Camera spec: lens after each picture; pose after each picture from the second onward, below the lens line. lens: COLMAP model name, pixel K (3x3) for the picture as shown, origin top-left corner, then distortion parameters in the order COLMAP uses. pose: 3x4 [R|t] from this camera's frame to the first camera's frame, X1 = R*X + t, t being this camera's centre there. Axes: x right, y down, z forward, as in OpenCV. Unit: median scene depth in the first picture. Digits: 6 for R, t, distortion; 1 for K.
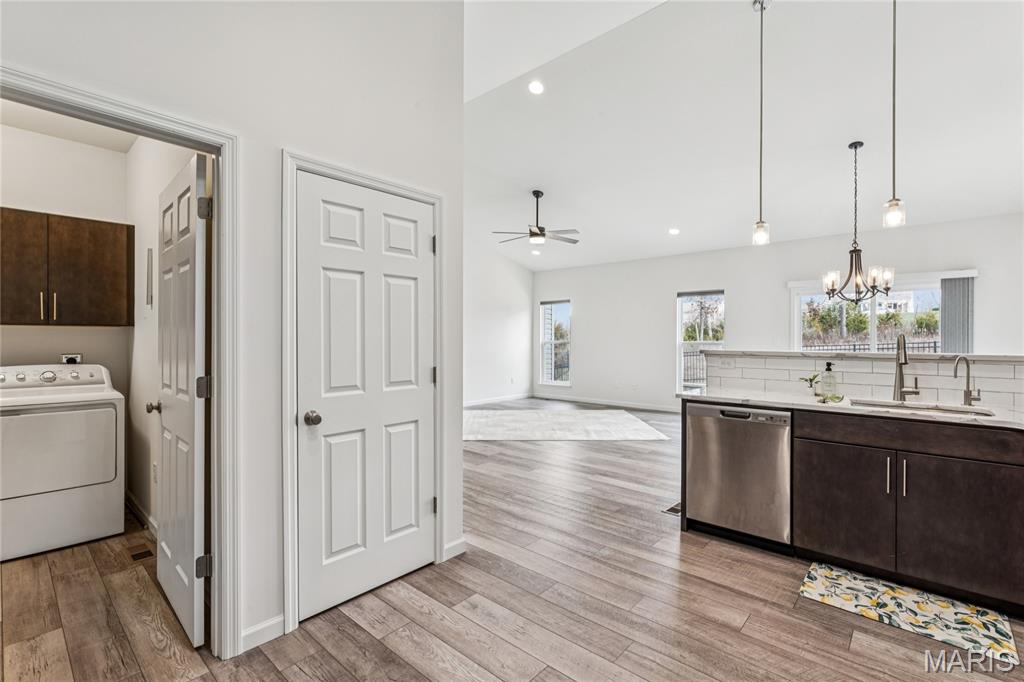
lens RADIAL K [[458.4, 0, 515.8], [0, 458.4, 341.4], [0, 0, 1]] dist [-0.002474, -0.000091]
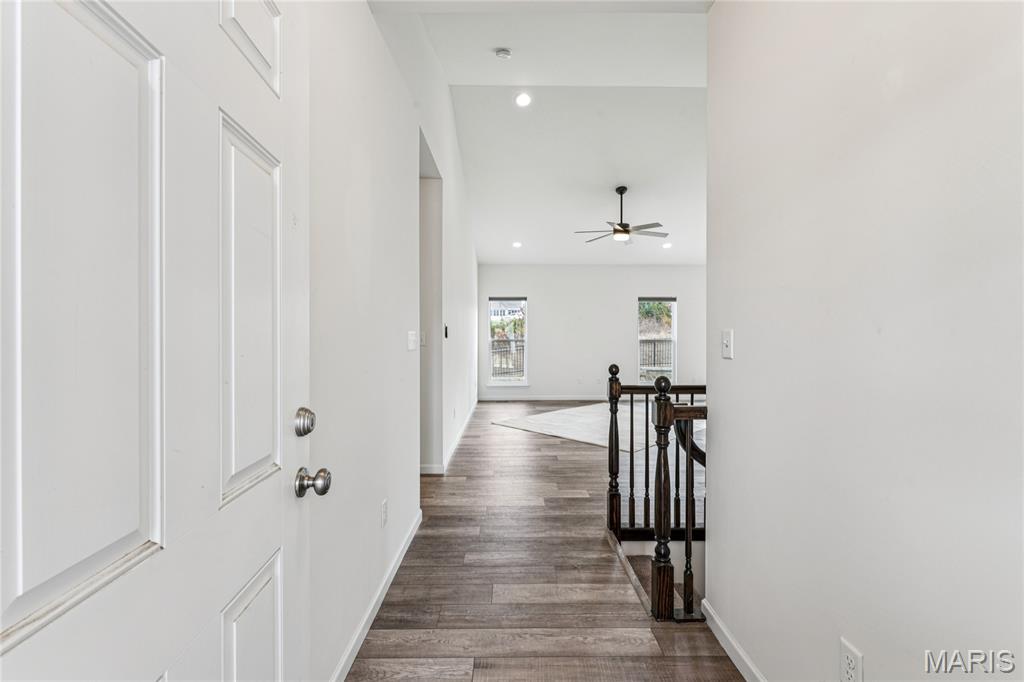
lens RADIAL K [[446.5, 0, 512.0], [0, 446.5, 341.0], [0, 0, 1]] dist [0.000285, 0.000031]
pose [[0.743579, -0.007708, 0.668603, -0.874260], [0.006623, 0.999969, 0.004161, -0.002632], [-0.668615, 0.001334, 0.743608, 0.501950]]
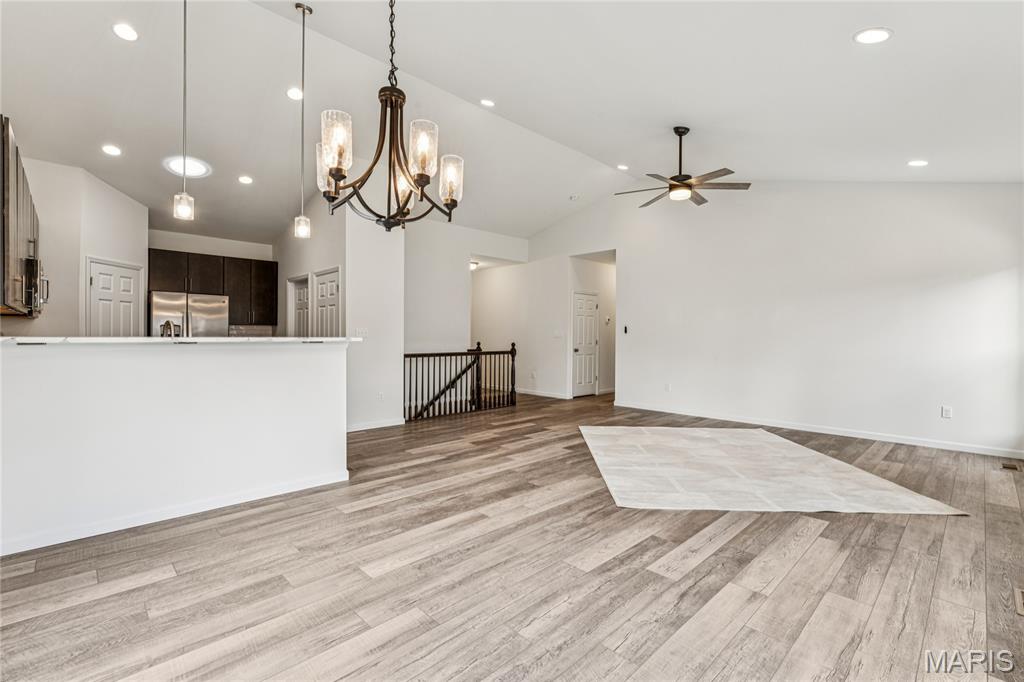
lens RADIAL K [[458.4, 0, 515.8], [0, 458.4, 341.4], [0, 0, 1]] dist [-0.002474, -0.000091]
pose [[-0.068928, 0.010765, -0.997564, 0.890294], [-0.011921, 0.999861, 0.011614, 0.007223], [0.997550, 0.012692, -0.068790, 0.898738]]
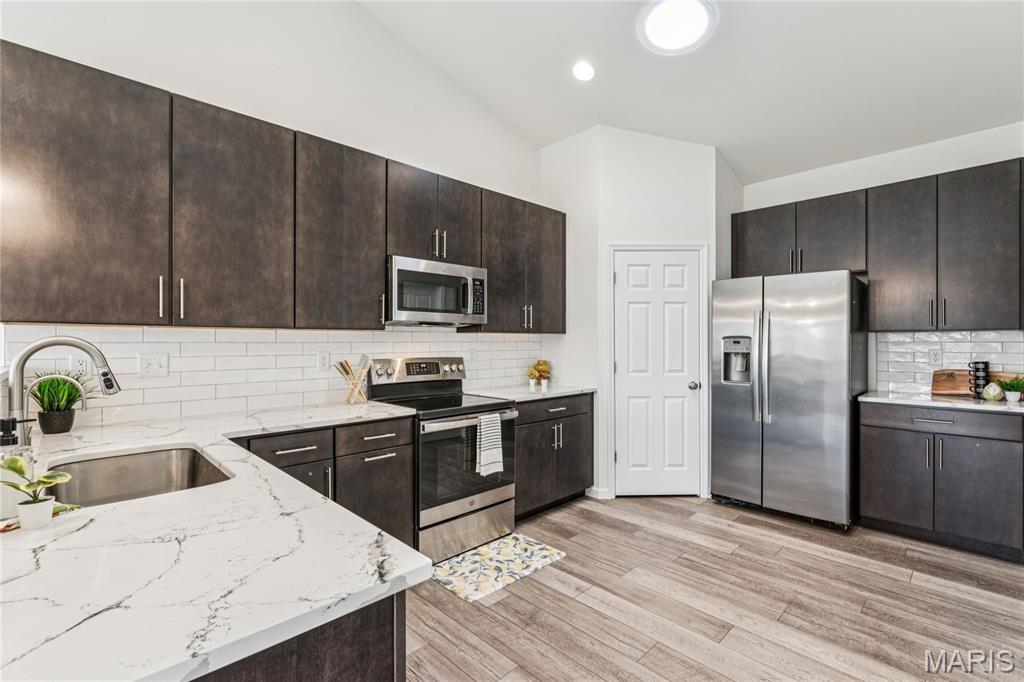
lens RADIAL K [[461.7, 0, 512.1], [0, 461.7, 343.7], [0, 0, 1]] dist [-0.001263, -0.000559]
pose [[-0.997399, 0.000291, 0.072079, 0.147922], [0.000976, 0.999955, 0.009473, -0.006003], [-0.072073, 0.009519, -0.997354, 0.650355]]
